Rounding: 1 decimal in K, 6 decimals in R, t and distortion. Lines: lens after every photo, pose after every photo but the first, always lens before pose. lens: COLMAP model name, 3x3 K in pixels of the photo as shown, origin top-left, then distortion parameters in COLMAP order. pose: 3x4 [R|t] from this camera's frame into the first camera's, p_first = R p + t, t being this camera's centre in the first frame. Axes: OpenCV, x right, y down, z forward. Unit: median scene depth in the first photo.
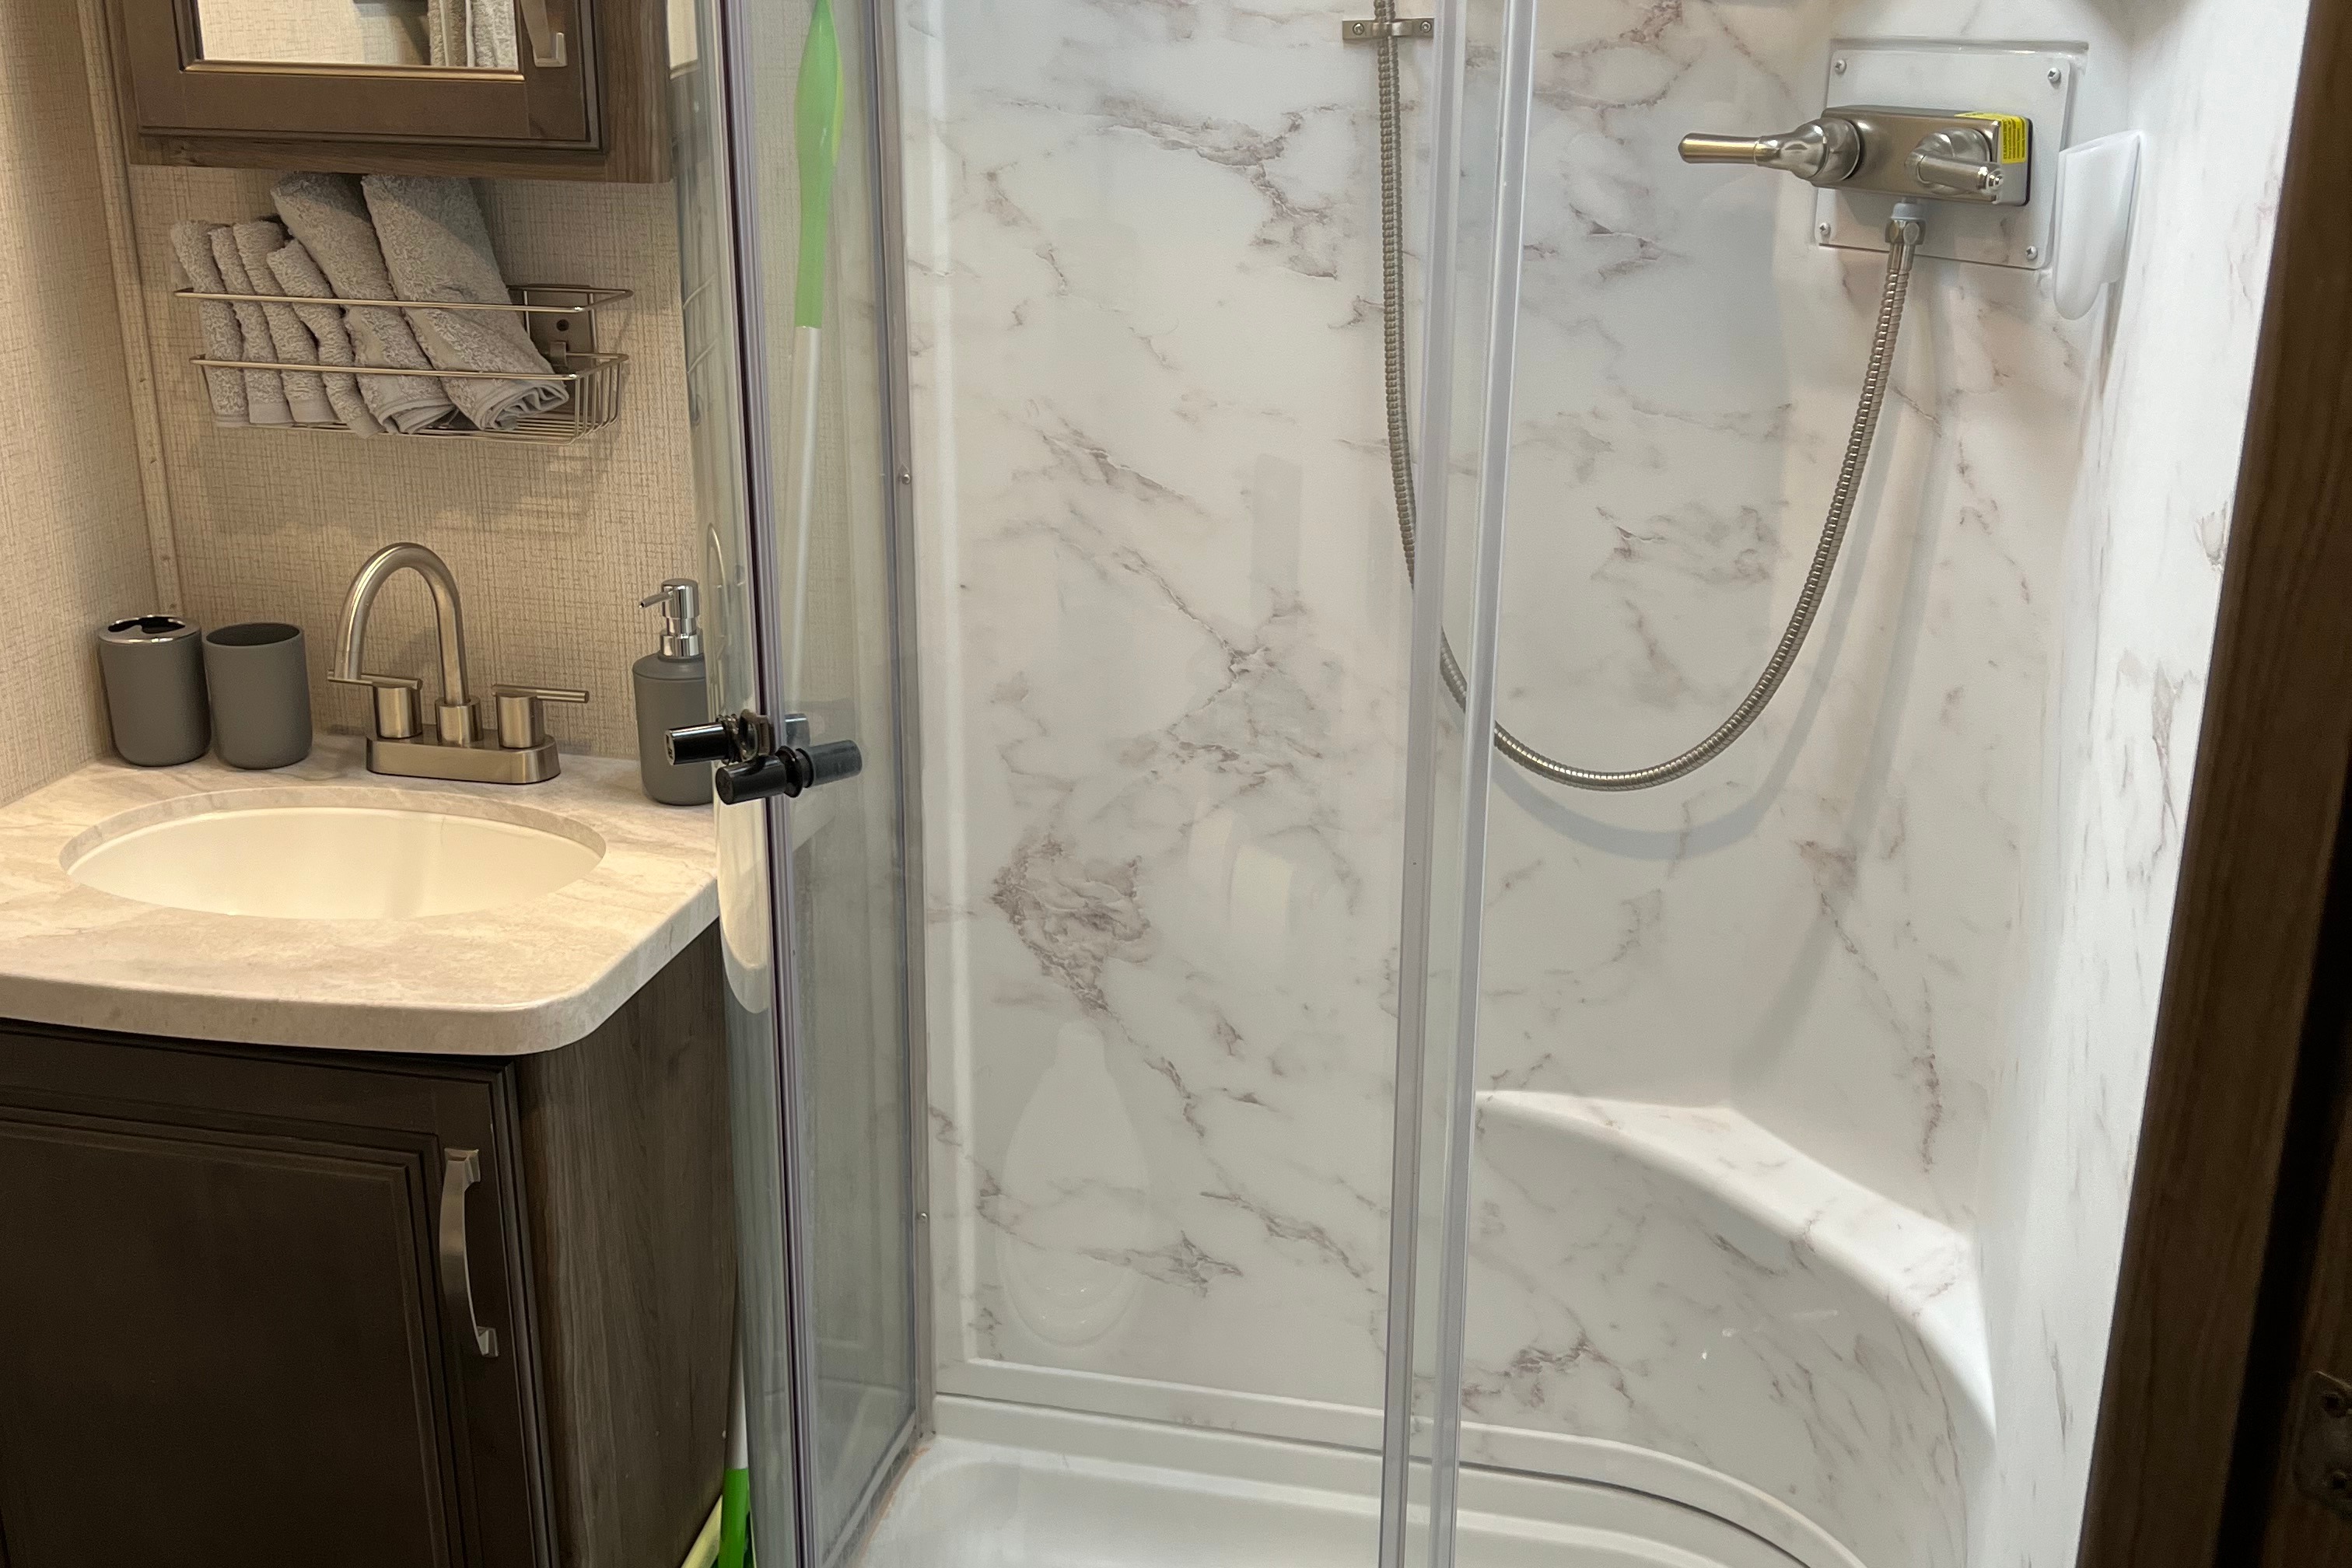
lens RADIAL K [[2366.9, 0, 1175.4], [0, 2366.9, 802.1], [0, 0, 1]] dist [0.105192, -0.214368]
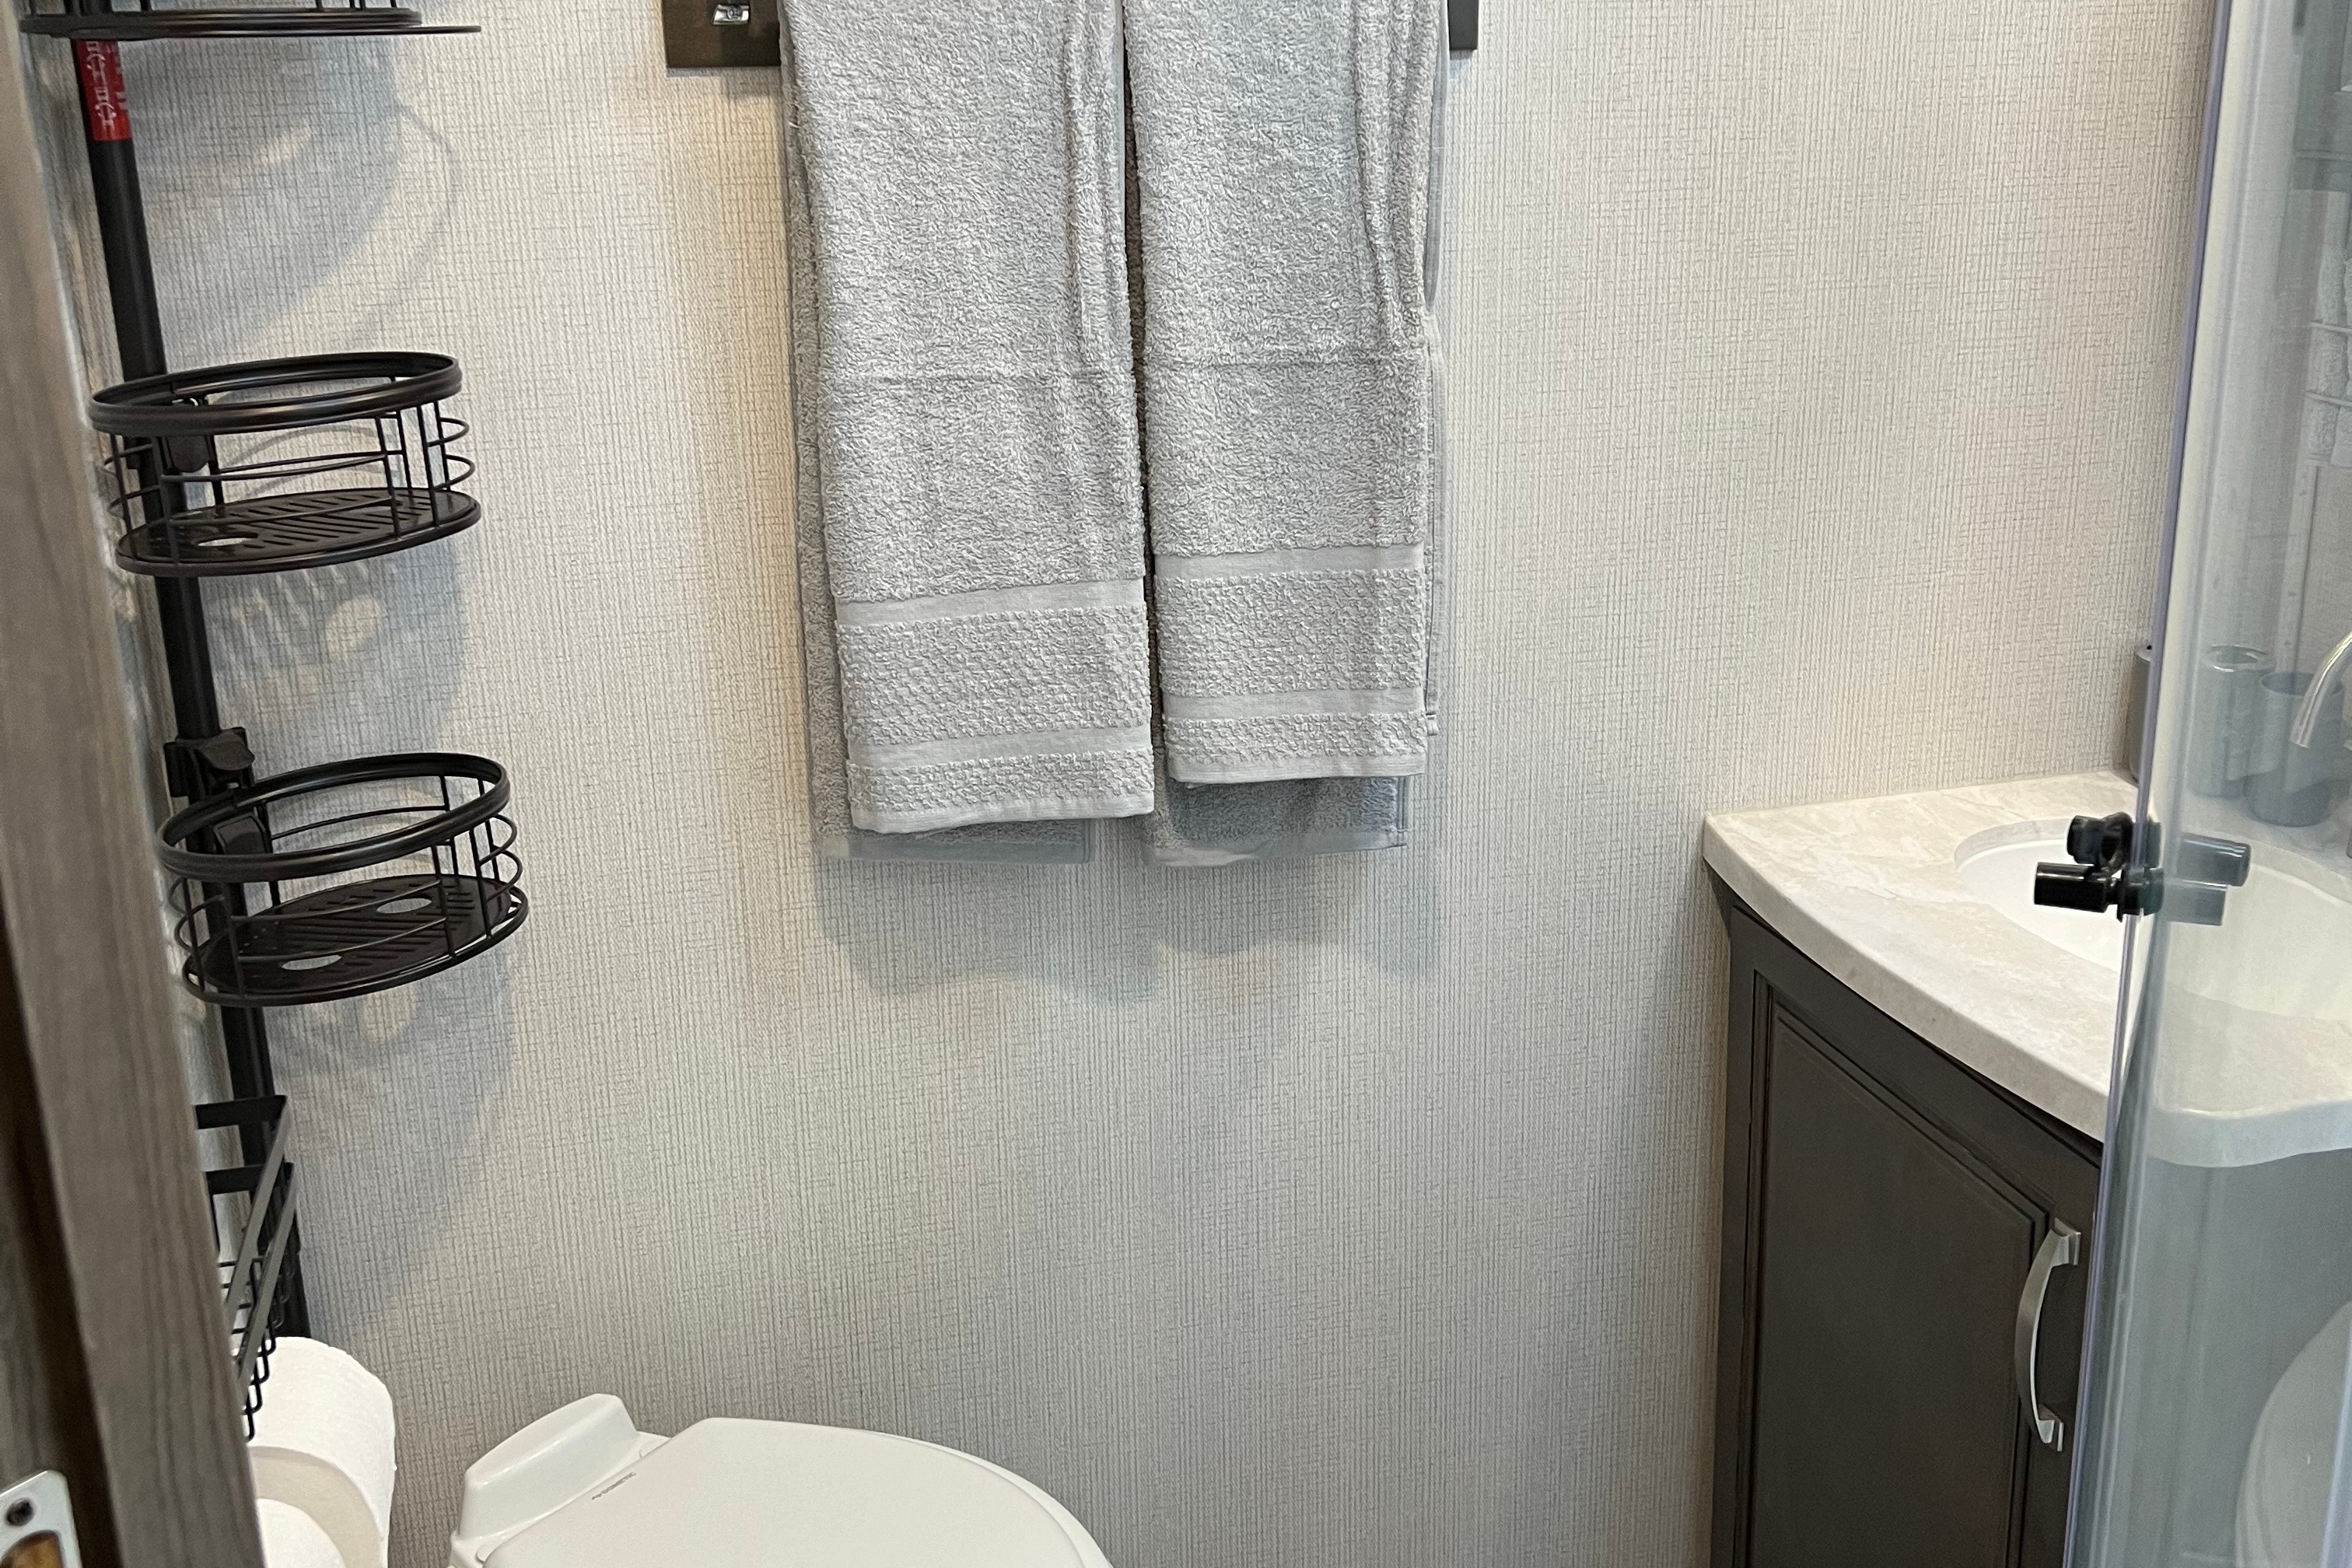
lens RADIAL K [[2366.9, 0, 1175.4], [0, 2366.9, 802.1], [0, 0, 1]] dist [0.105192, -0.214368]
pose [[0.426275, 0.254494, -0.868057, 0.332086], [-0.261616, 0.953285, 0.151009, -0.065850], [0.865937, 0.162726, 0.472942, 0.214207]]
